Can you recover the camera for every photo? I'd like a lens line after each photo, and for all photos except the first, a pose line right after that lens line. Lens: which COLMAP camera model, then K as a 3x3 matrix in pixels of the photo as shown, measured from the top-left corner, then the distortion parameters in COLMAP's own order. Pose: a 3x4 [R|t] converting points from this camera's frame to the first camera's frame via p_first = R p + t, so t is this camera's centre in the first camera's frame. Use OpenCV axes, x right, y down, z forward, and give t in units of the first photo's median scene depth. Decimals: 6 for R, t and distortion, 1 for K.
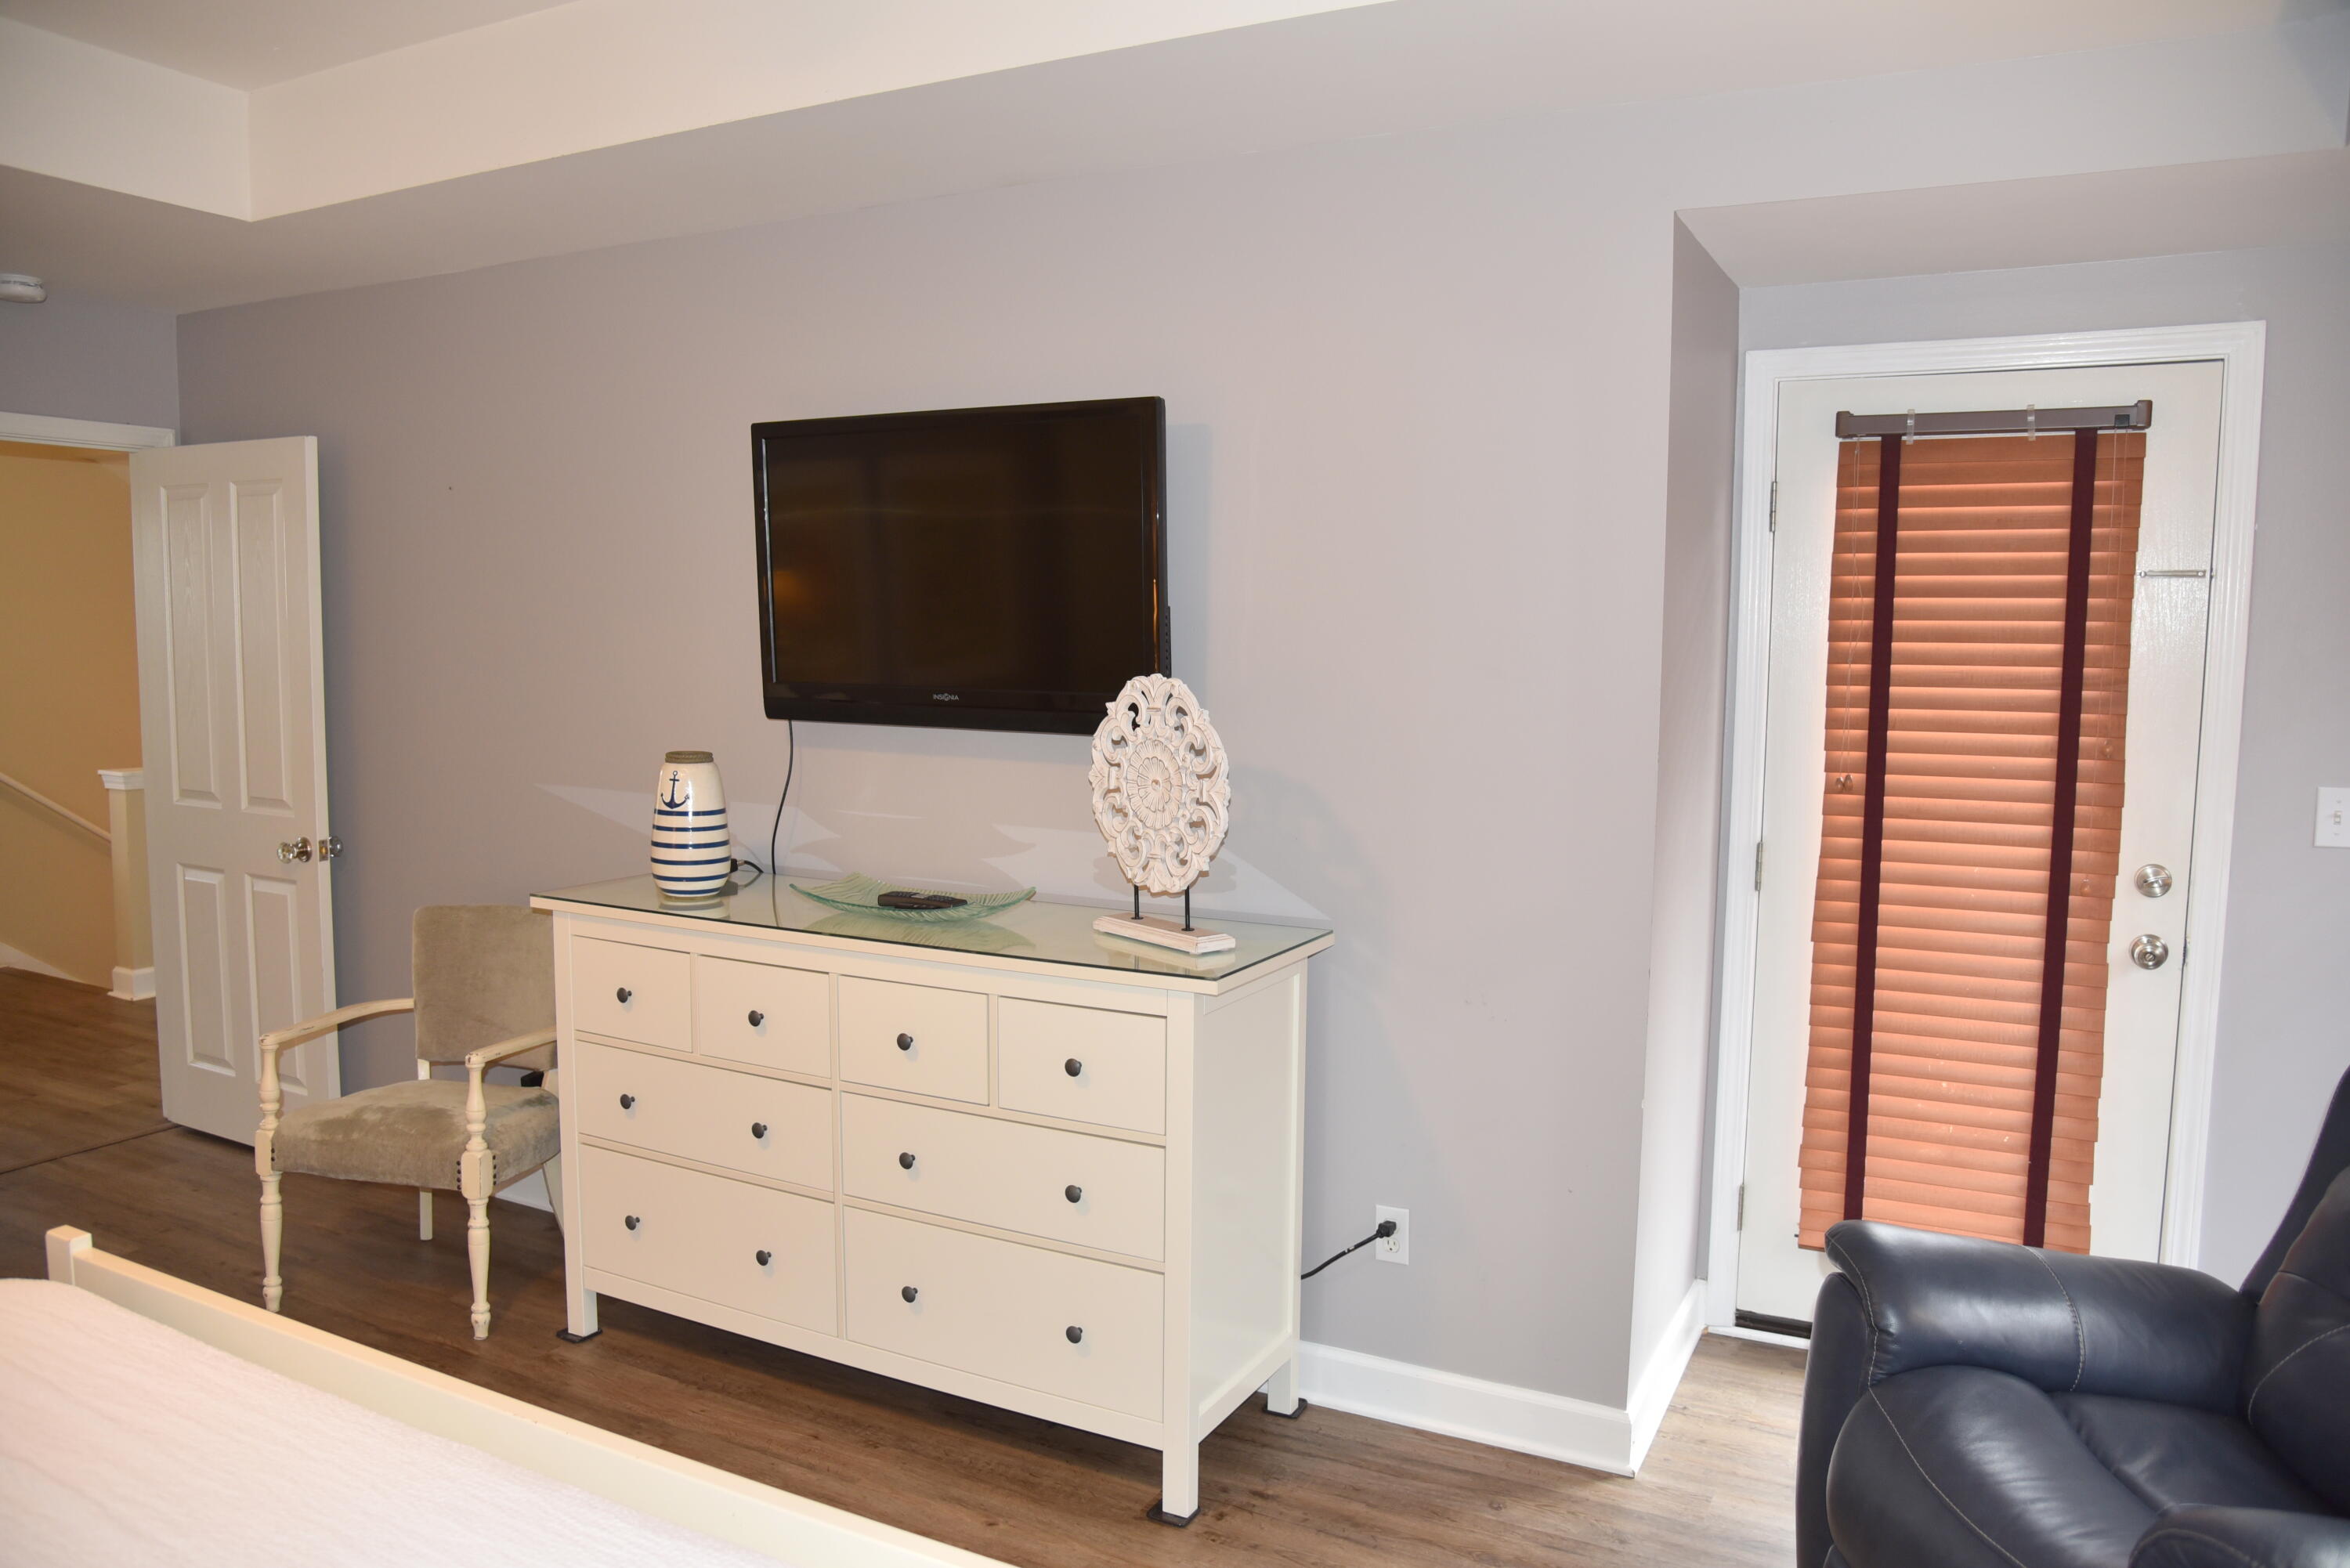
lens RADIAL K [[1666.8, 0, 1160.8], [0, 1666.8, 790.6], [0, 0, 1]] dist [-0.093877, 0.070313]
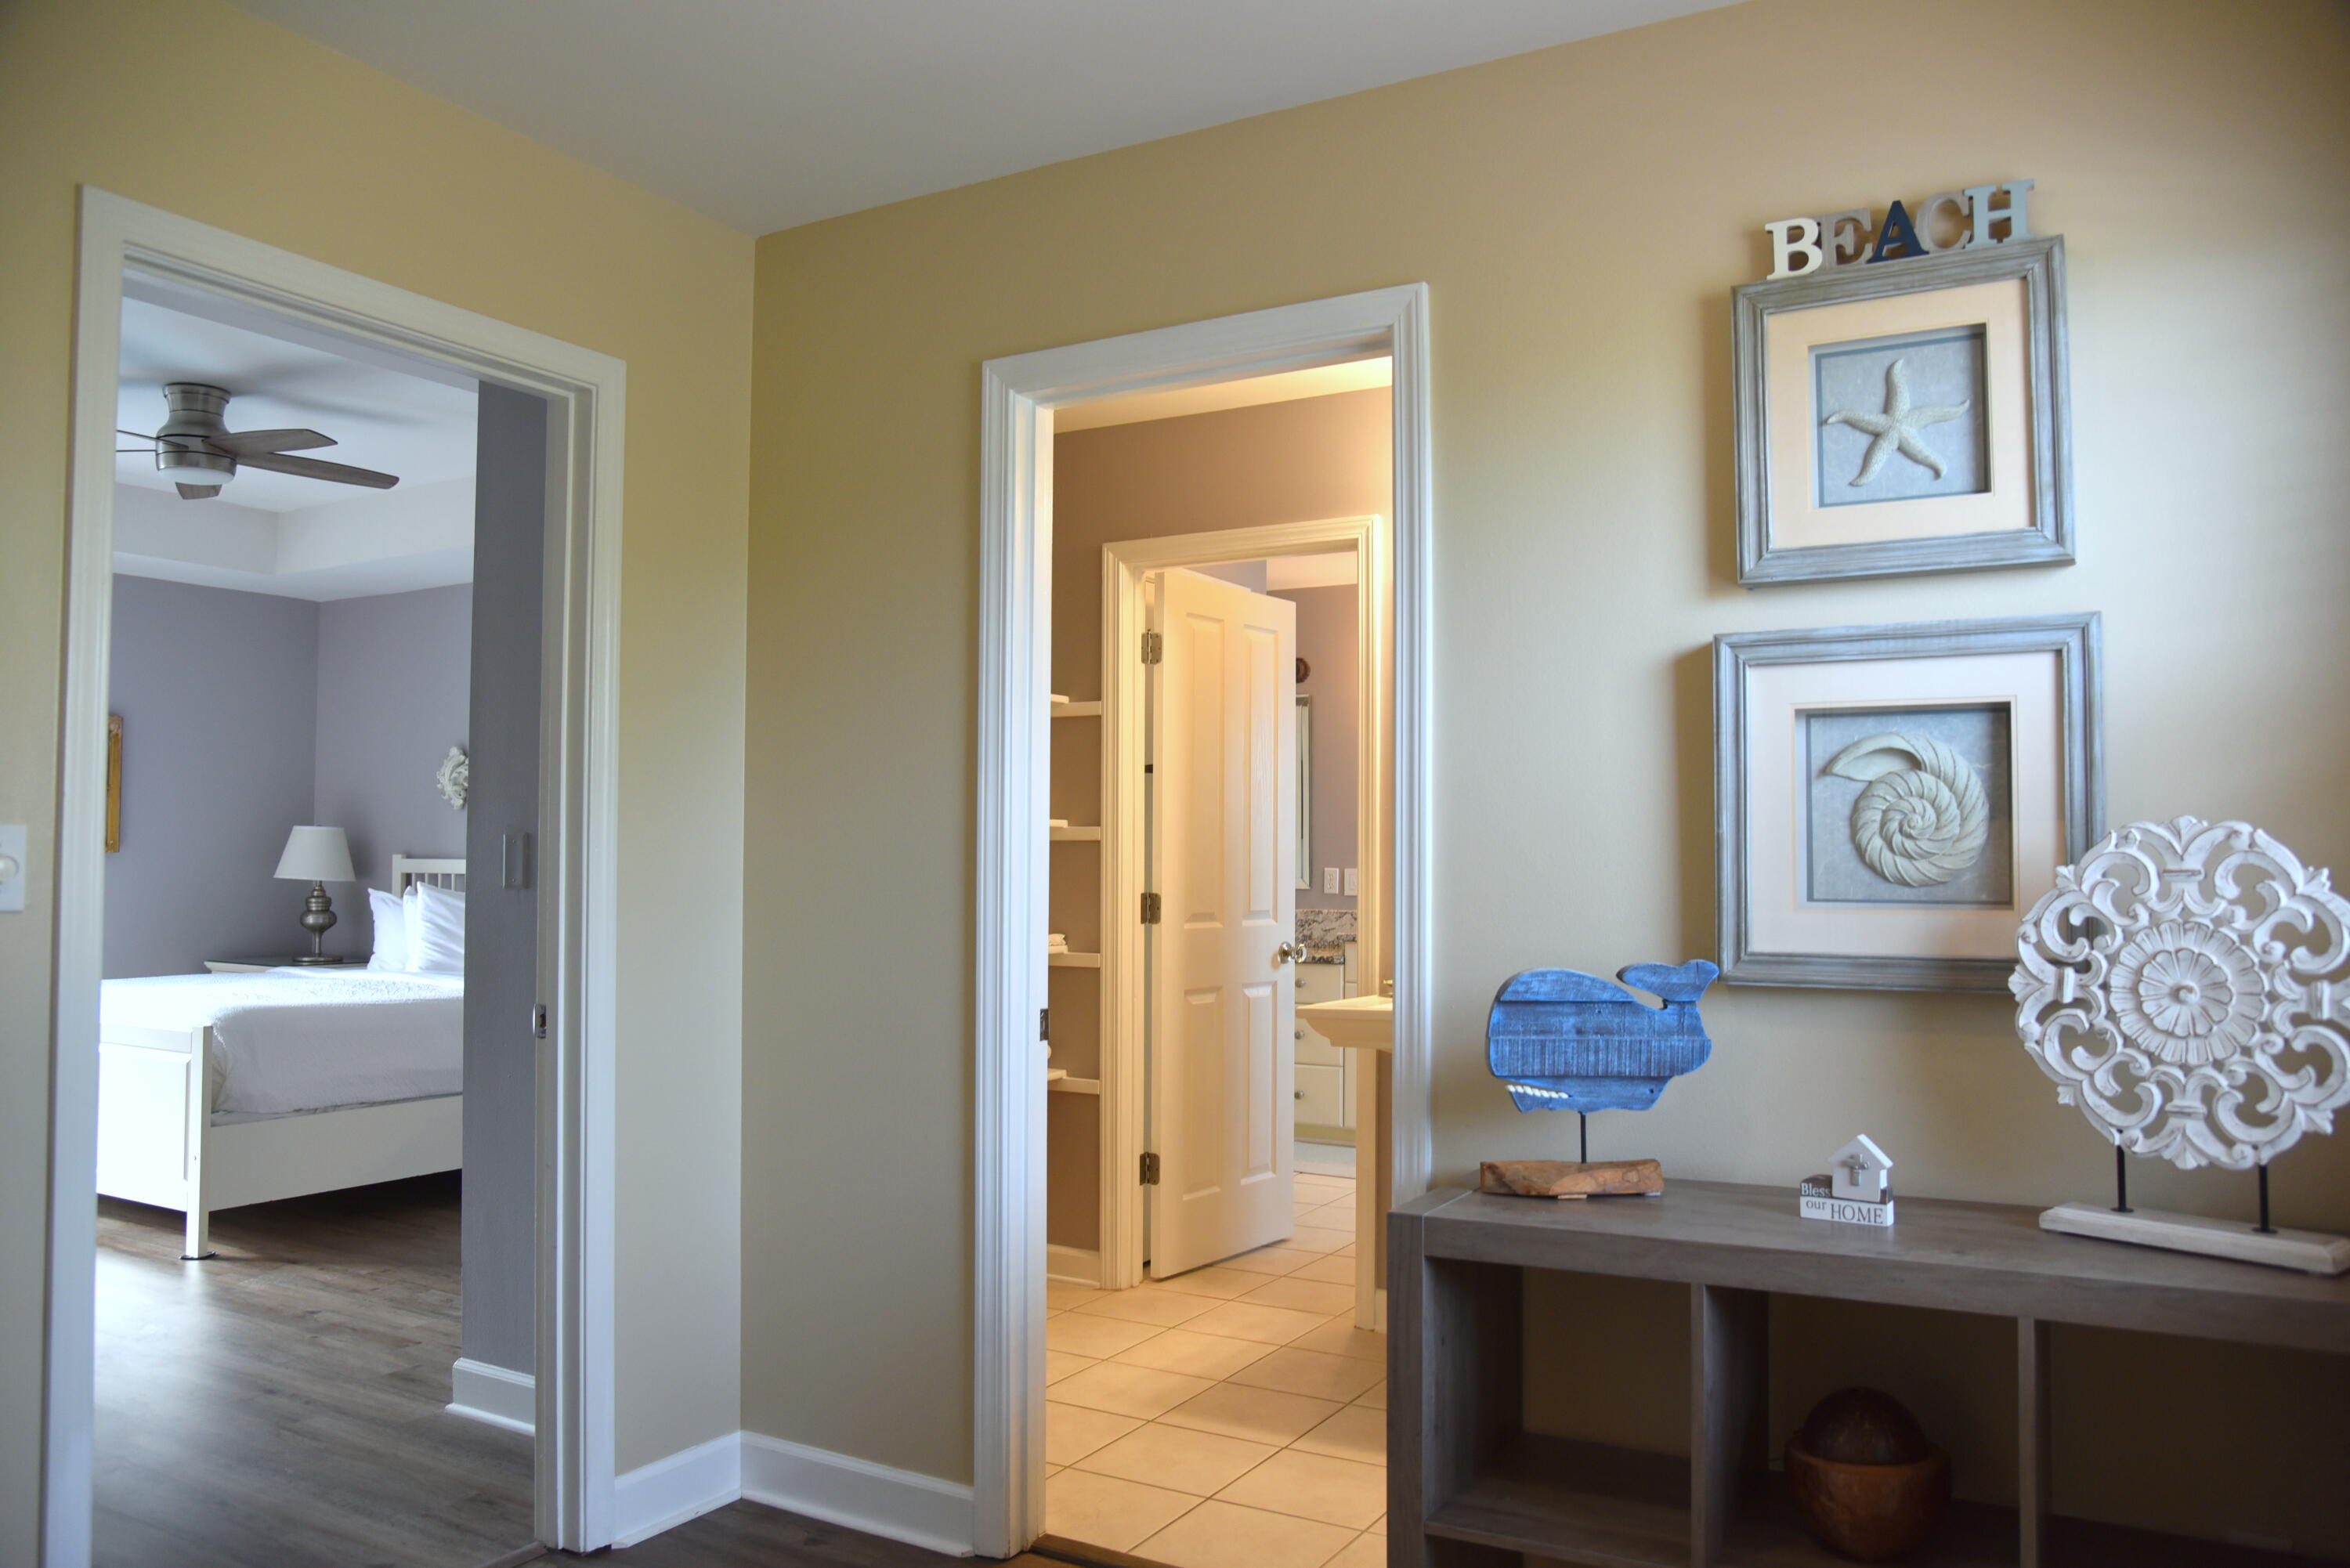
lens RADIAL K [[1666.8, 0, 1173.6], [0, 1666.8, 785.6], [0, 0, 1]] dist [-0.093877, 0.070313]
pose [[0.999935, -0.010632, 0.004219, -0.342723], [0.011111, 0.990428, -0.137579, -0.001371], [-0.002715, 0.137617, 0.990482, 0.353186]]
